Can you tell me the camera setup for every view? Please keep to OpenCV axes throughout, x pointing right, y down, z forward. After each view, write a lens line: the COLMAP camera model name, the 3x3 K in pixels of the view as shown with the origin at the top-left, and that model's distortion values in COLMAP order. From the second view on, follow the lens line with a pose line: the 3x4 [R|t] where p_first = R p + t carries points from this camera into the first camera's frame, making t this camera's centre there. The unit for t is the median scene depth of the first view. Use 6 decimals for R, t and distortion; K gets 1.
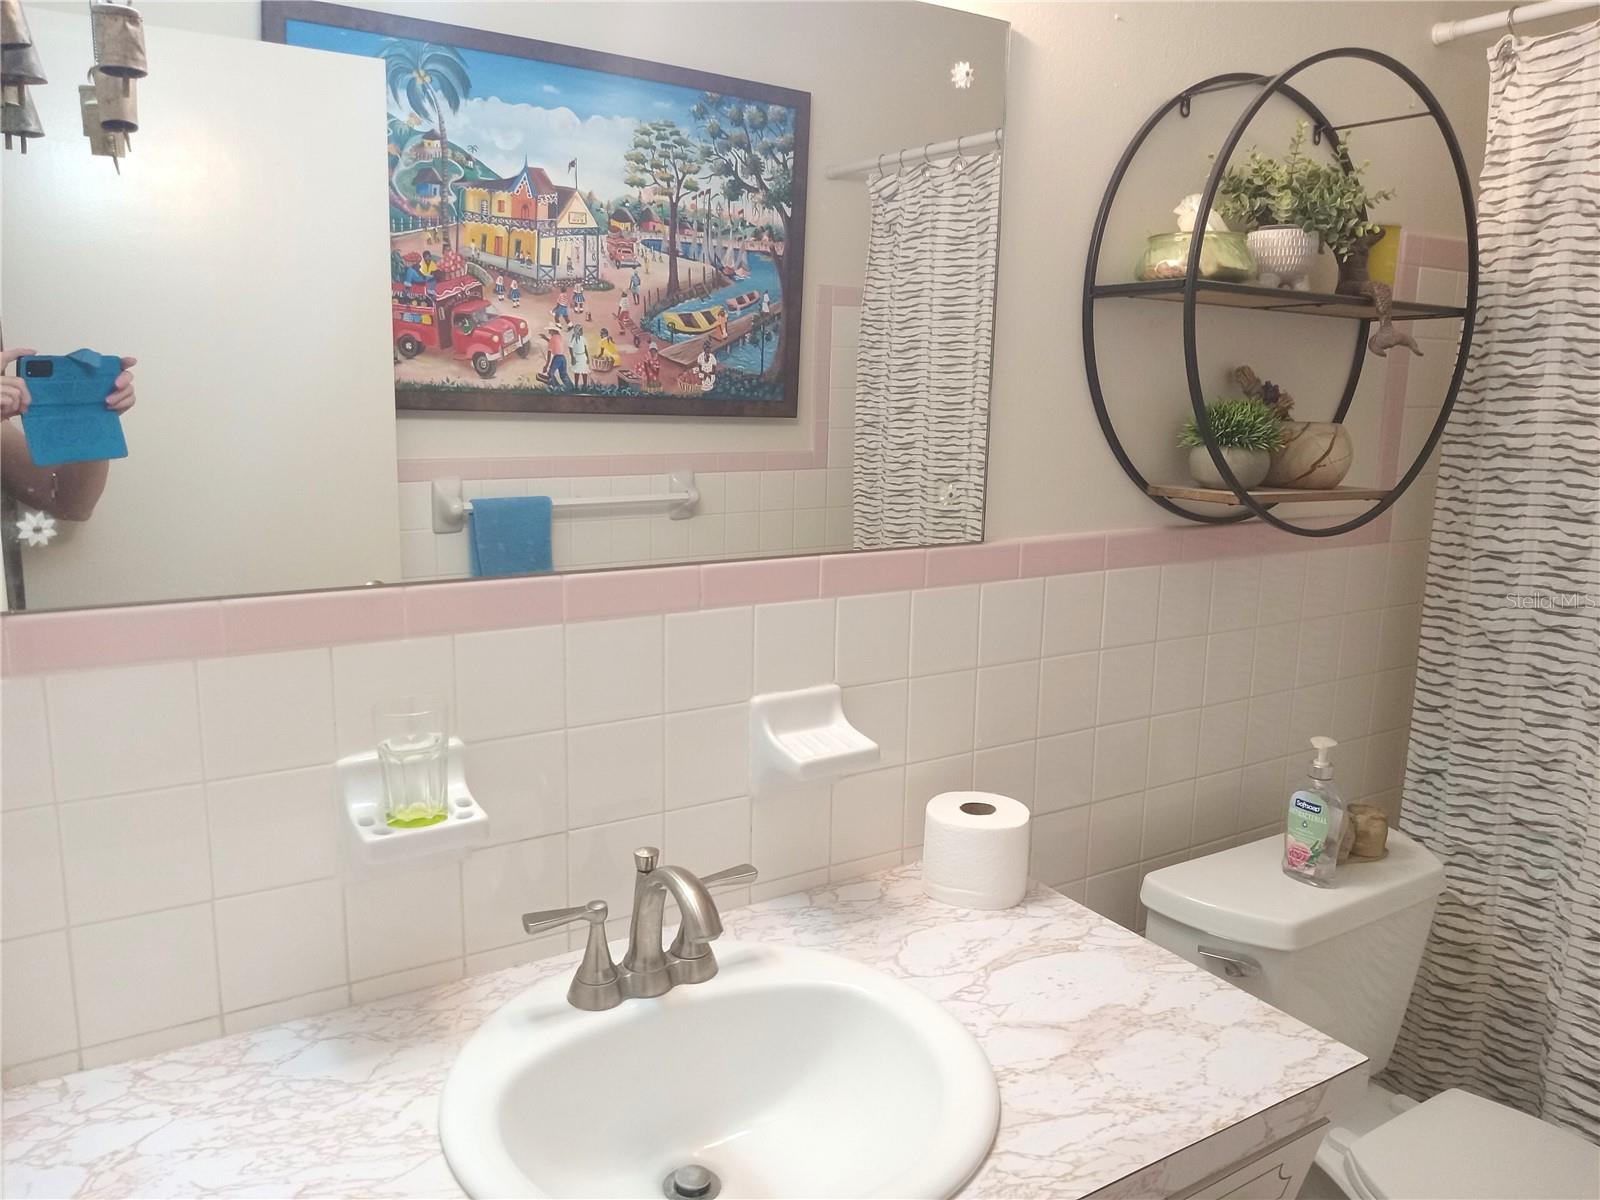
lens RADIAL K [[1191.5, 0, 804.5], [0, 1191.5, 598.7], [0, 0, 1]] dist [0.001807, -0.000951]
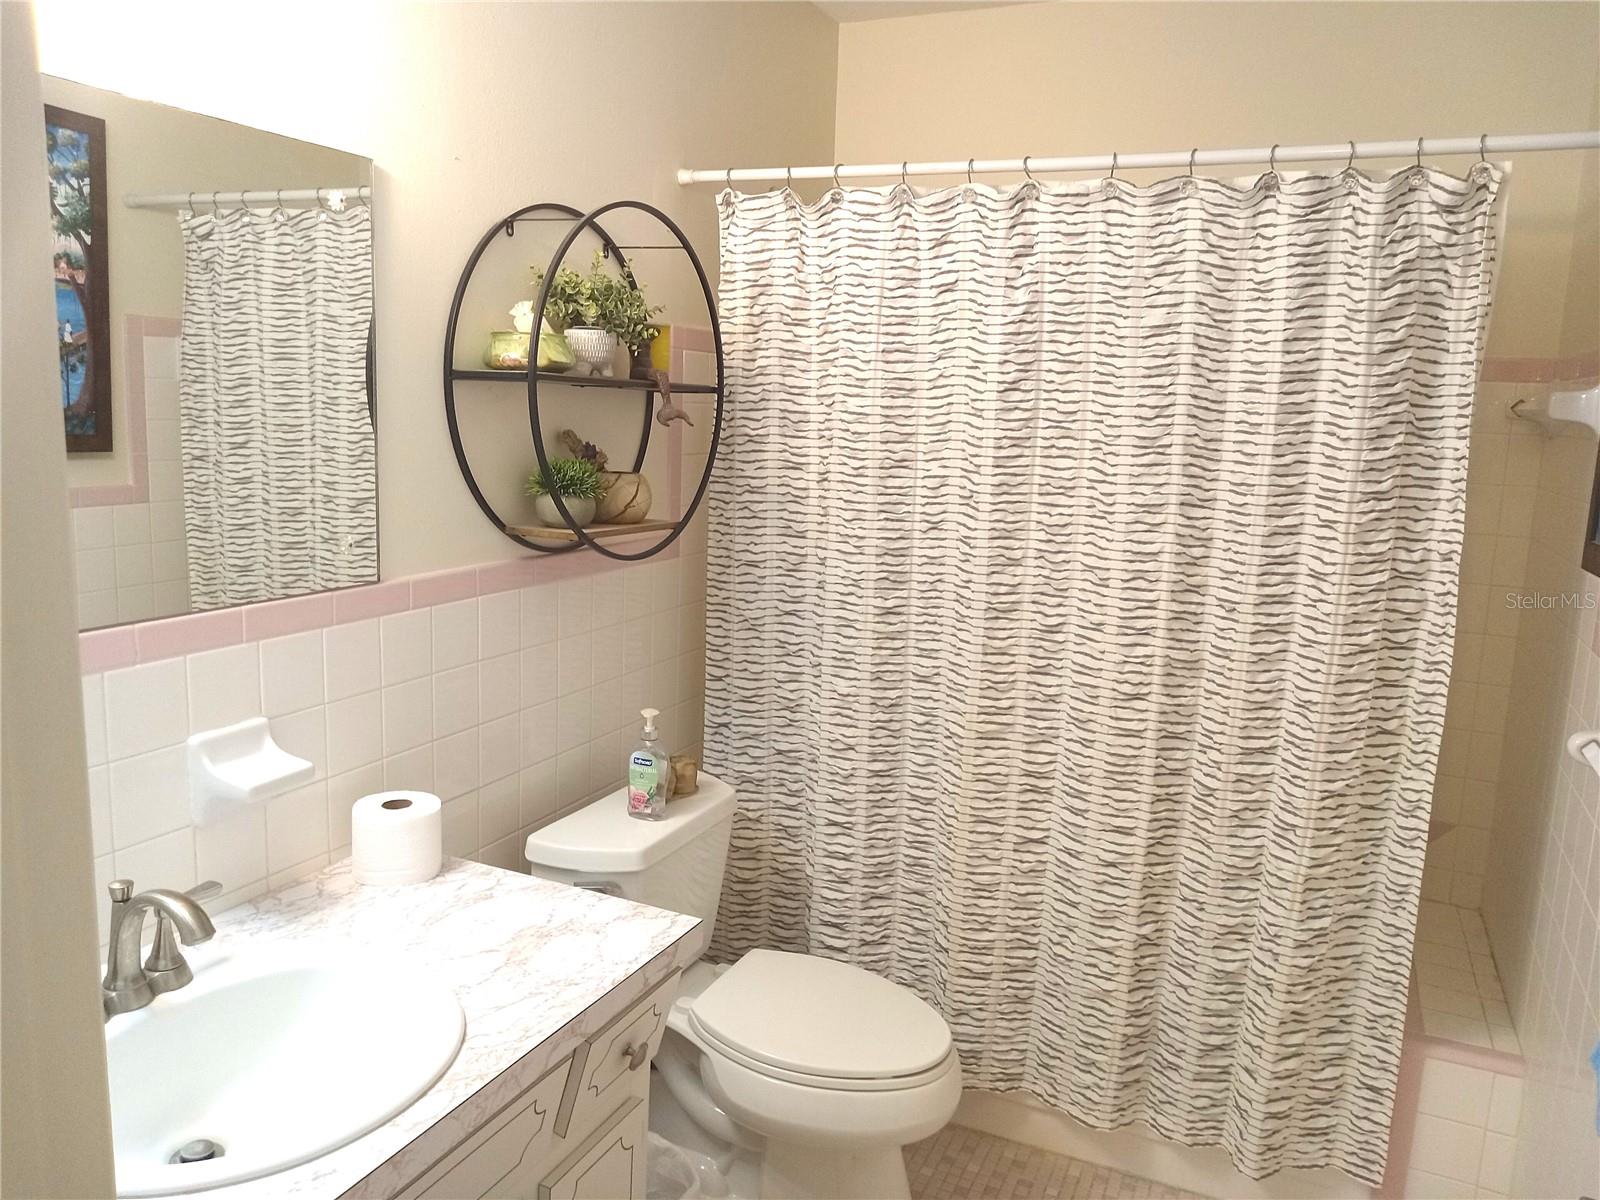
lens RADIAL K [[1189.4, 0, 803.7], [0, 1189.4, 593.7], [0, 0, 1]] dist [0.011064, -0.035654]
pose [[0.840659, -0.074891, 0.536362, -0.115489], [0.077410, 0.996839, 0.017859, -0.021543], [-0.536004, 0.026506, 0.843799, -0.205500]]
